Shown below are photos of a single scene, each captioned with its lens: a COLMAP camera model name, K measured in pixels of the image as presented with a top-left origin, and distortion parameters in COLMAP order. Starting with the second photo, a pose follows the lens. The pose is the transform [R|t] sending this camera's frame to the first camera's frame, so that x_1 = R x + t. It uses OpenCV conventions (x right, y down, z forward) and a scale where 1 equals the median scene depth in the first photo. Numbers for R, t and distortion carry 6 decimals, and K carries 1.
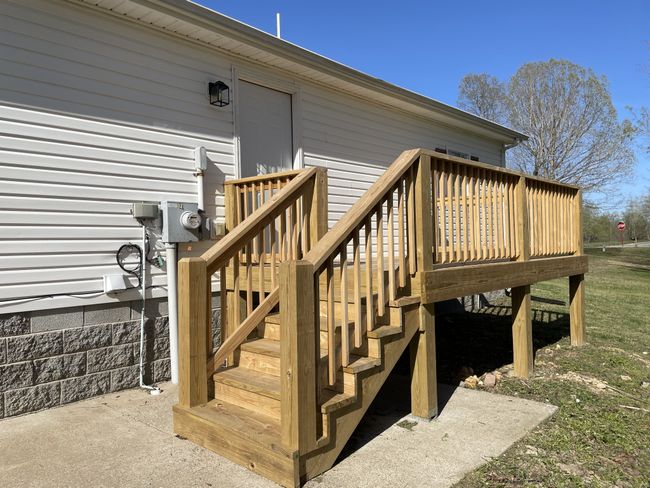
lens RADIAL K [[490.3, 0, 325.0], [0, 490.3, 244.0], [0, 0, 1]] dist [0.094728, -0.123077]
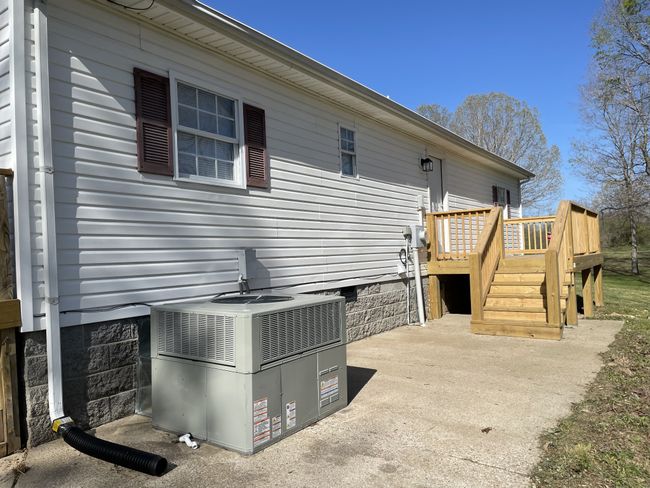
lens RADIAL K [[490.3, 0, 325.0], [0, 490.3, 244.0], [0, 0, 1]] dist [0.094728, -0.123077]
pose [[0.991277, -0.017842, 0.130583, -0.808609], [0.021952, 0.999306, -0.030101, 0.028614], [-0.129955, 0.032705, 0.990980, -0.707942]]
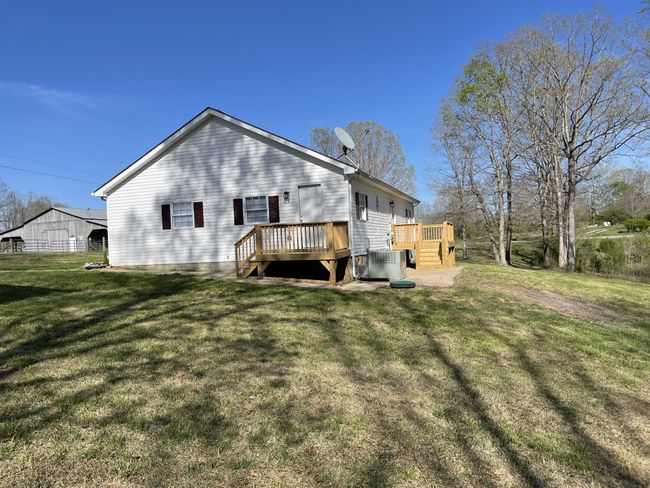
lens RADIAL K [[490.3, 0, 325.0], [0, 490.3, 244.0], [0, 0, 1]] dist [0.094728, -0.123077]
pose [[0.915470, -0.027087, 0.401473, -2.582127], [0.035612, 0.999271, -0.013785, 0.080111], [-0.400807, 0.026917, 0.915767, -2.809021]]
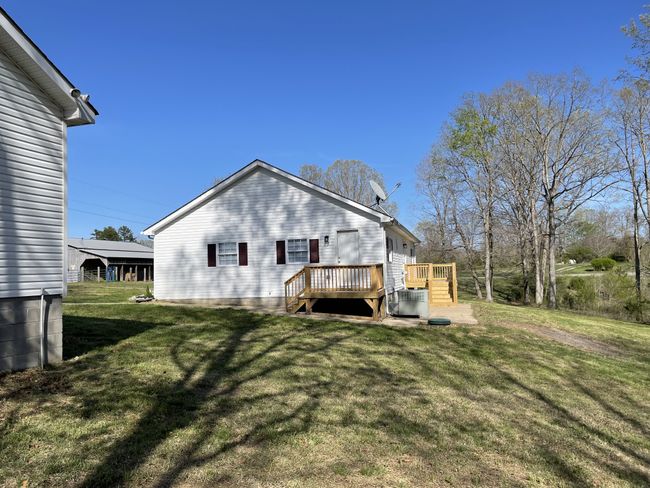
lens RADIAL K [[490.3, 0, 325.0], [0, 490.3, 244.0], [0, 0, 1]] dist [0.094728, -0.123077]
pose [[0.889196, 0.017964, 0.457174, -3.192201], [0.017710, 0.997129, -0.073627, 0.007686], [-0.457184, 0.073565, 0.886324, -2.965074]]
